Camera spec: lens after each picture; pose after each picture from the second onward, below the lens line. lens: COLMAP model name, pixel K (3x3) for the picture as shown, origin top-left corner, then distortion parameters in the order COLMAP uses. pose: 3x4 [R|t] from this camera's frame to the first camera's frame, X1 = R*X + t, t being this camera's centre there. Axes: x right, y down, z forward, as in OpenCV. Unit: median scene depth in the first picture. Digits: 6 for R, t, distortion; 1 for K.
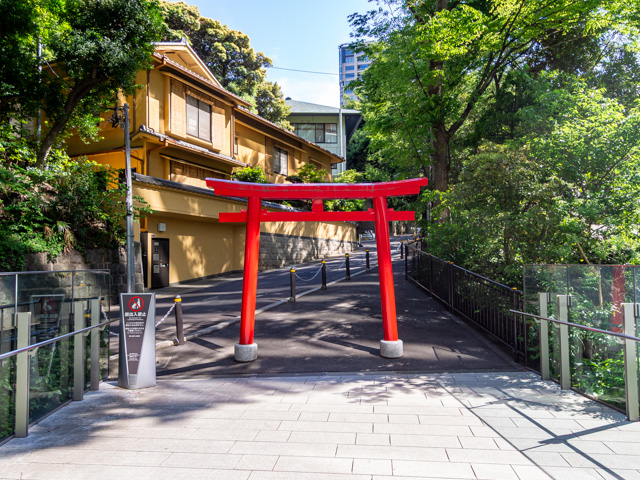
lens RADIAL K [[486.9, 0, 320.0], [0, 486.9, 240.0], [0, 0, 1]] dist [0.001246, 0.000470]
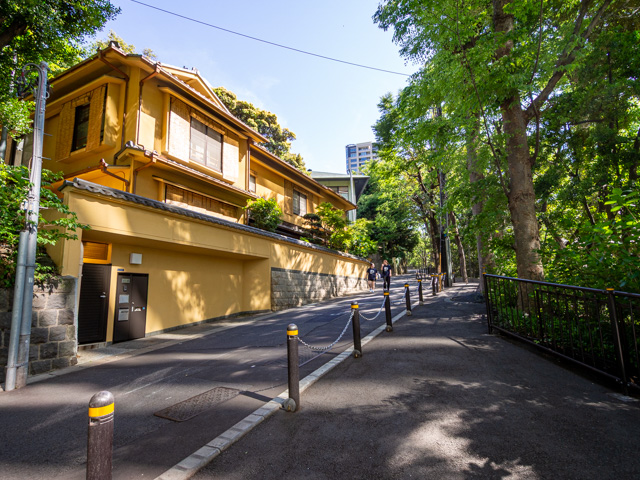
lens RADIAL K [[337.1, 0, 320.0], [0, 337.1, 240.0], [0, 0, 1]] dist [-0.030505, -0.000133]
pose [[0.998908, -0.019443, -0.042474, -0.008403], [0.014087, 0.992314, -0.122942, 0.009016], [0.044538, 0.122209, 0.991505, 0.342060]]
